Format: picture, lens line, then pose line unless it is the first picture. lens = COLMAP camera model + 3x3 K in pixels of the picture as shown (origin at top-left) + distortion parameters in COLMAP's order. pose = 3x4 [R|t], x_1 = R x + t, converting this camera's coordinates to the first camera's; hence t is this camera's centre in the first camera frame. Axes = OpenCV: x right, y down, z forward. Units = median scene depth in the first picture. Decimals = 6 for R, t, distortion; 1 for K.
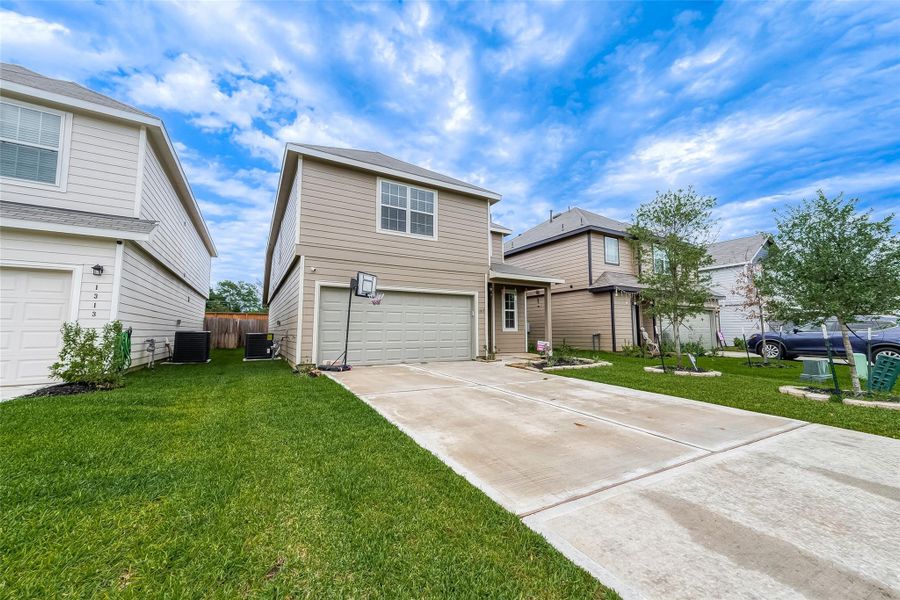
lens RADIAL K [[353.9, 0, 451.5], [0, 353.9, 299.2], [0, 0, 1]] dist [0.000234, 0.000080]
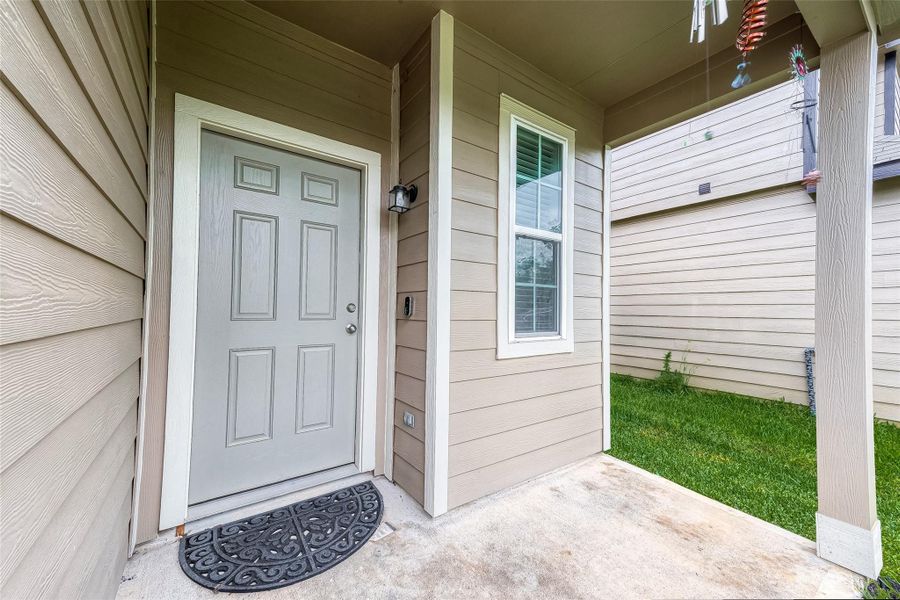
lens RADIAL K [[353.9, 0, 451.5], [0, 353.9, 299.2], [0, 0, 1]] dist [0.000234, 0.000080]
pose [[0.995812, 0.014778, 0.090226, 0.134921], [-0.021057, 0.997391, 0.069049, 0.066690], [-0.088970, -0.070659, 0.993525, 1.049301]]
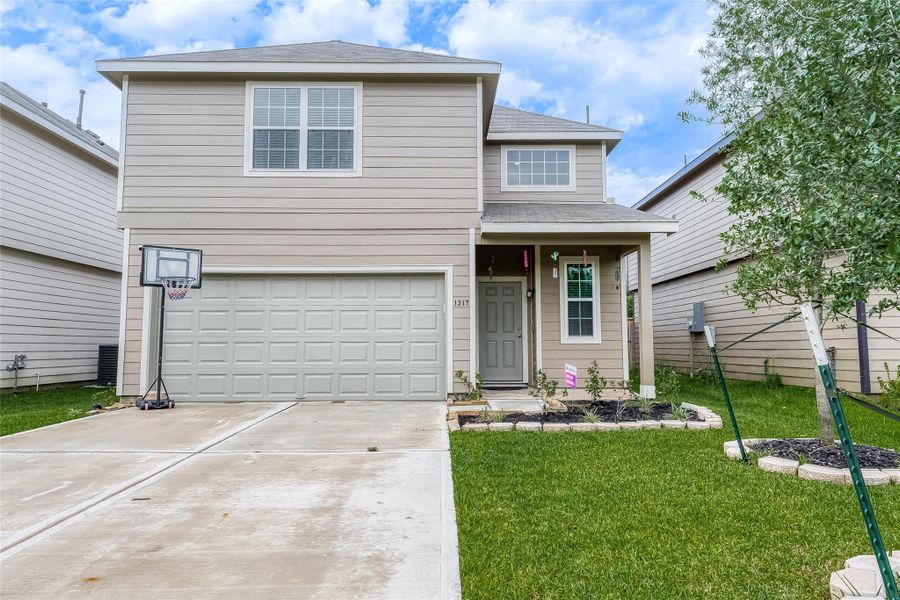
lens RADIAL K [[610.6, 0, 450.0], [0, 610.6, 300.0], [0, 0, 1]] dist [-0.008159, -0.004565]
pose [[0.869893, -0.039030, -0.491694, 0.525375], [0.047303, 0.998871, 0.004399, 0.025962], [0.490967, -0.027085, 0.870757, 0.252343]]
